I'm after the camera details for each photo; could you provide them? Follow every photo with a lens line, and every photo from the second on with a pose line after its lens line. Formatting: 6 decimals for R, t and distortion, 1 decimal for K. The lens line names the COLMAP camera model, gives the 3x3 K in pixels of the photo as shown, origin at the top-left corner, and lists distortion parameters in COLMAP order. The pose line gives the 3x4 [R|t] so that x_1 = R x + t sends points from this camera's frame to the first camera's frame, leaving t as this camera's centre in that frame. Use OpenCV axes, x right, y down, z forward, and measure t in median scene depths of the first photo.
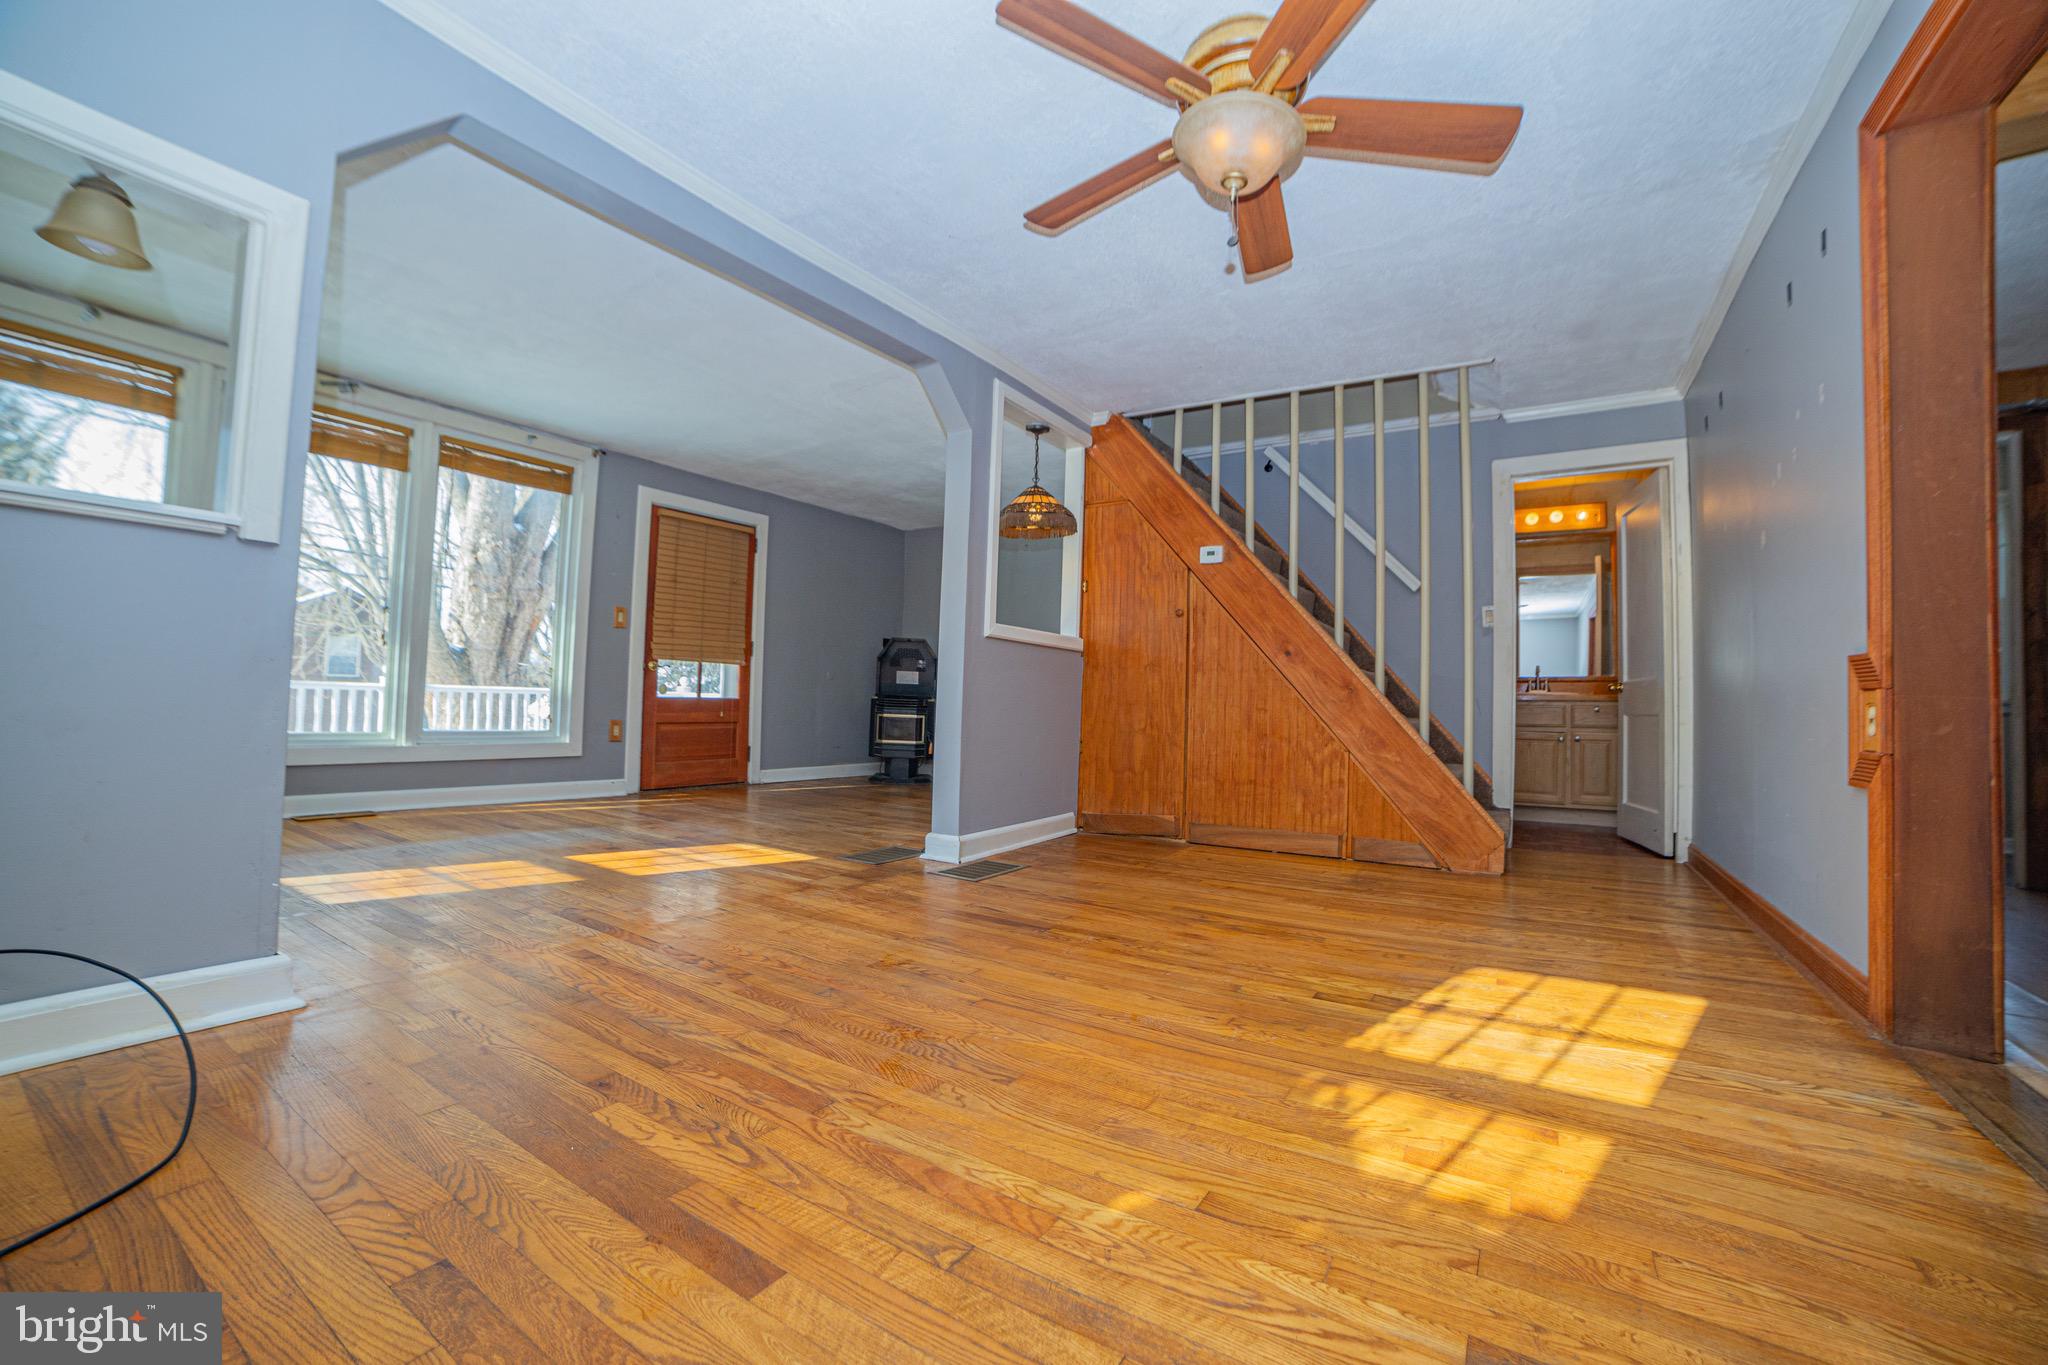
lens RADIAL K [[818.4, 0, 1032.0], [0, 818.4, 674.4], [0, 0, 1]] dist [-0.110551, 0.038521]
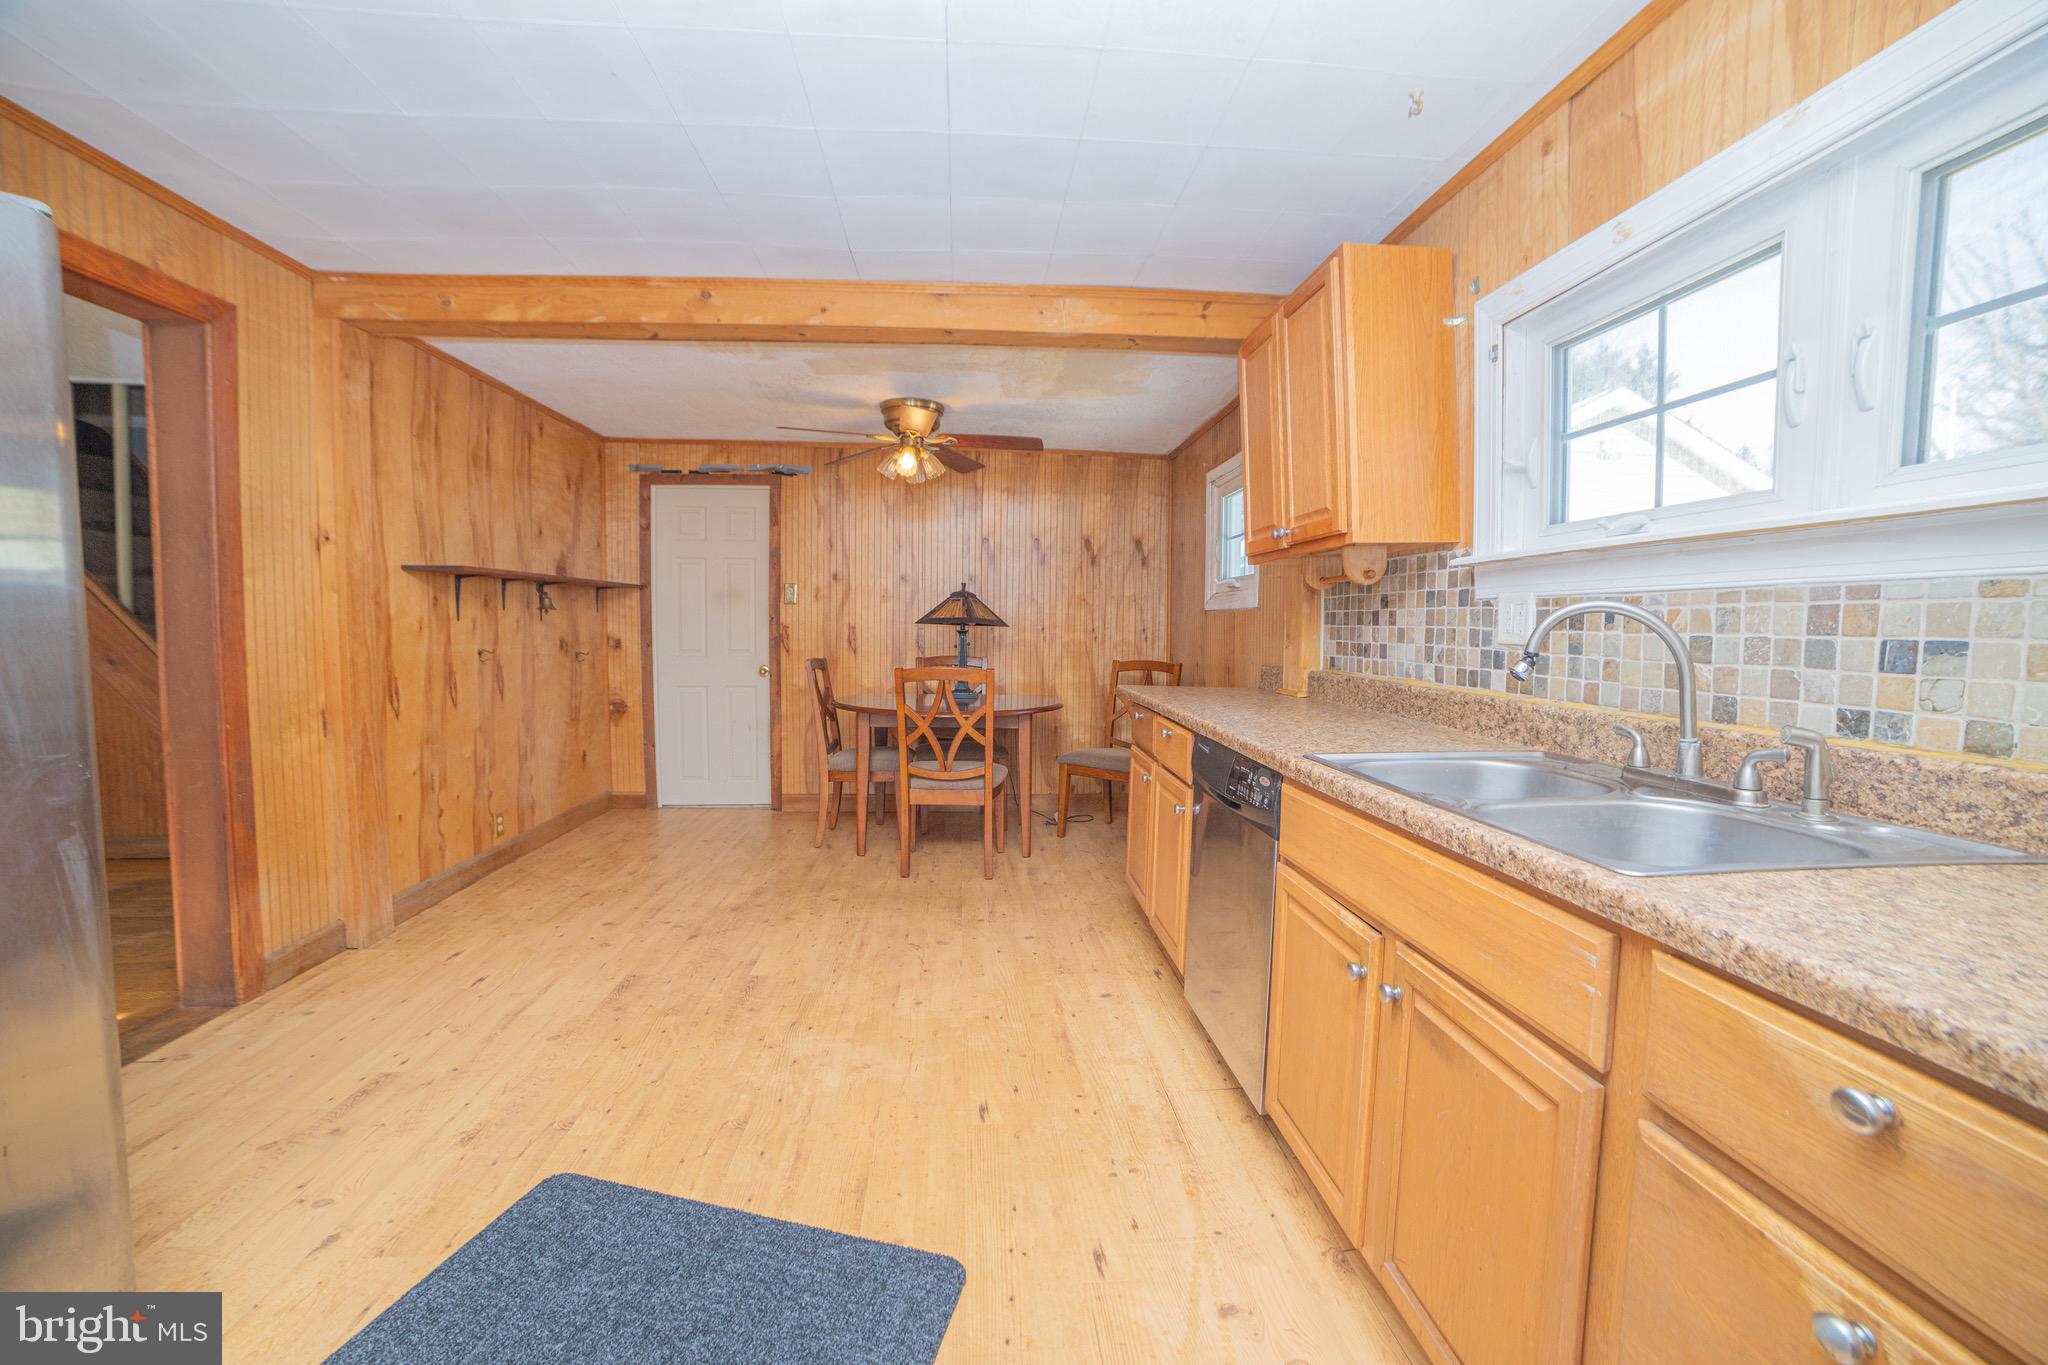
lens RADIAL K [[818.4, 0, 1032.0], [0, 818.4, 674.4], [0, 0, 1]] dist [-0.110551, 0.038521]
pose [[0.789972, -0.060792, 0.610122, 1.350495], [-0.007270, 0.994074, 0.108462, -0.248031], [-0.613100, -0.090117, 0.784848, -0.875407]]
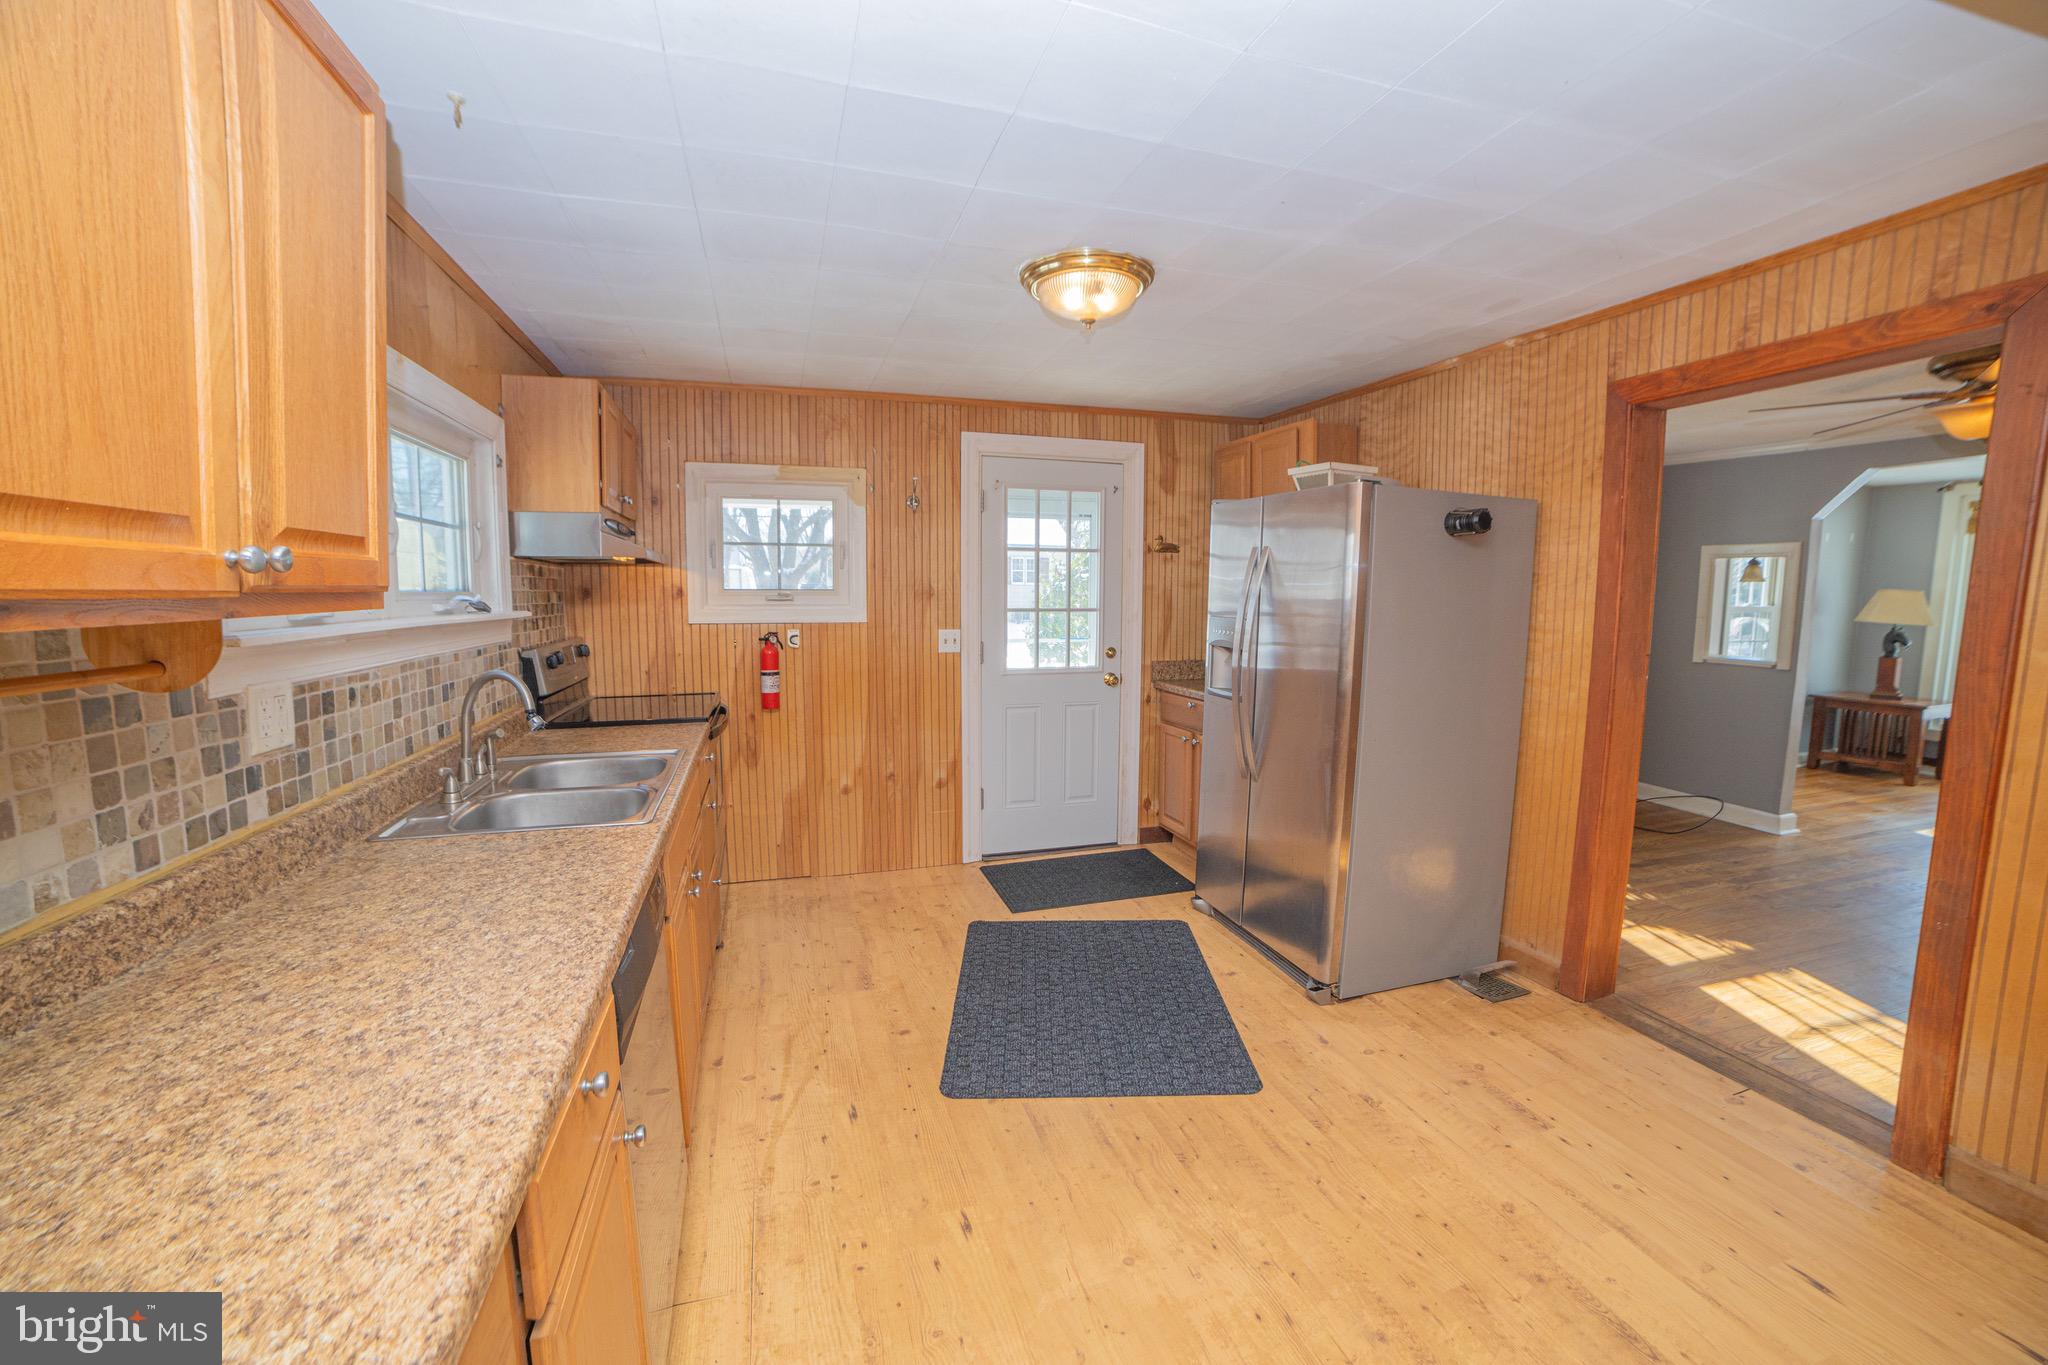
lens RADIAL K [[818.4, 0, 1032.0], [0, 818.4, 674.4], [0, 0, 1]] dist [-0.110551, 0.038521]
pose [[-0.636683, 0.048755, -0.769583, 2.522546], [0.007079, 0.998327, 0.057390, -0.290403], [0.771093, 0.031091, -0.635963, 0.543478]]
